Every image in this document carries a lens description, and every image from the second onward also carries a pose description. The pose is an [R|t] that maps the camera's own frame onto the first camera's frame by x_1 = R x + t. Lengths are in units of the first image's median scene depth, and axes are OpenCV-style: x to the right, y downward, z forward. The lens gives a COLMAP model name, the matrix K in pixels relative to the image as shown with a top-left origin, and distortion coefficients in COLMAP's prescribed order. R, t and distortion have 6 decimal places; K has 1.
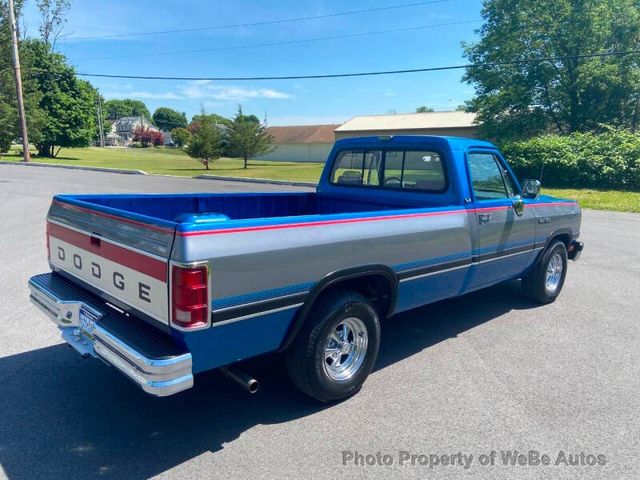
lens RADIAL K [[481.9, 0, 320.0], [0, 481.9, 240.0], [0, 0, 1]] dist [0.126847, -0.175865]
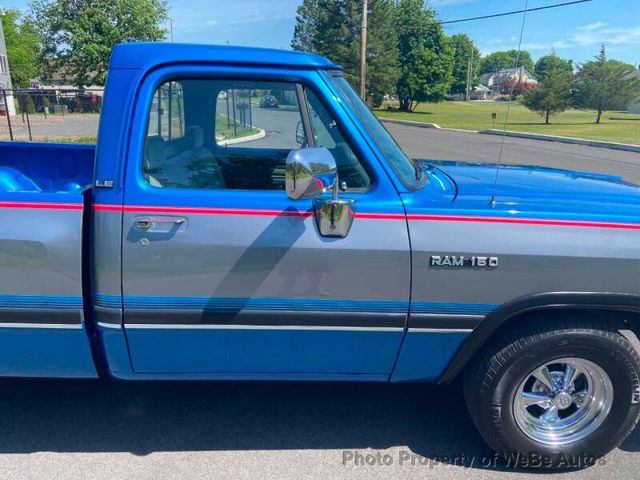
lens RADIAL K [[482.0, 0, 317.8], [0, 482.0, 235.5], [0, 0, 1]] dist [0.131527, -0.175861]
pose [[0.744402, 0.168421, -0.646142, 0.082454], [-0.116420, 0.985583, 0.122773, -0.012485], [0.657504, -0.016169, 0.753277, 0.087465]]
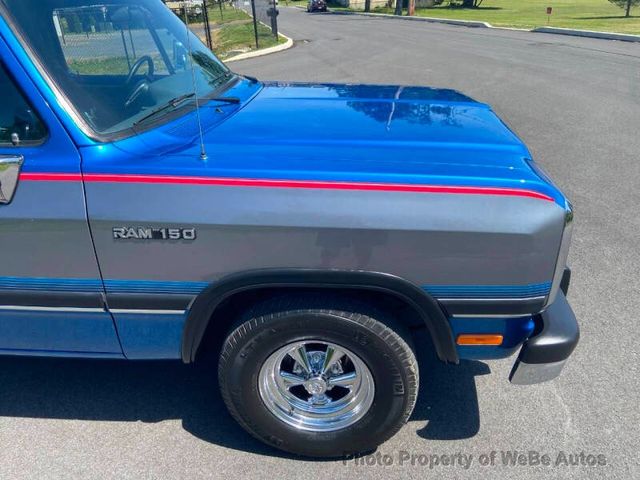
lens RADIAL K [[482.0, 0, 317.8], [0, 482.0, 235.5], [0, 0, 1]] dist [0.131527, -0.175861]
pose [[0.661312, 0.280829, -0.695558, 0.099196], [-0.083617, 0.949094, 0.303693, -0.018800], [0.745436, -0.142676, 0.651129, 0.118753]]
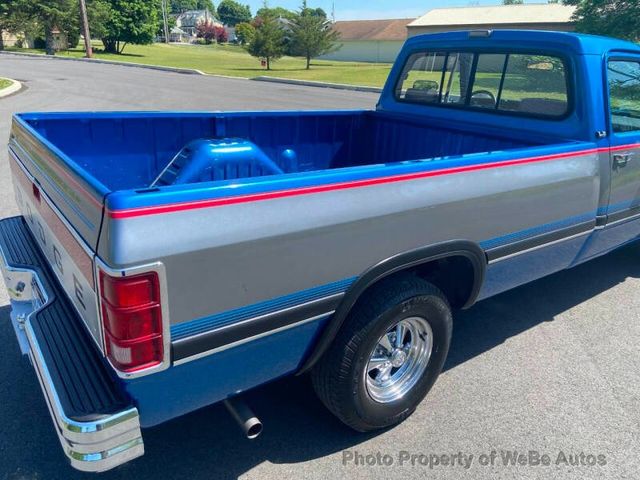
lens RADIAL K [[482.0, 0, 317.8], [0, 482.0, 235.5], [0, 0, 1]] dist [0.131527, -0.175861]
pose [[0.990637, 0.058729, -0.123244, 0.001178], [-0.035504, 0.982507, 0.182809, -0.006033], [0.131825, -0.176721, 0.975393, 0.029245]]
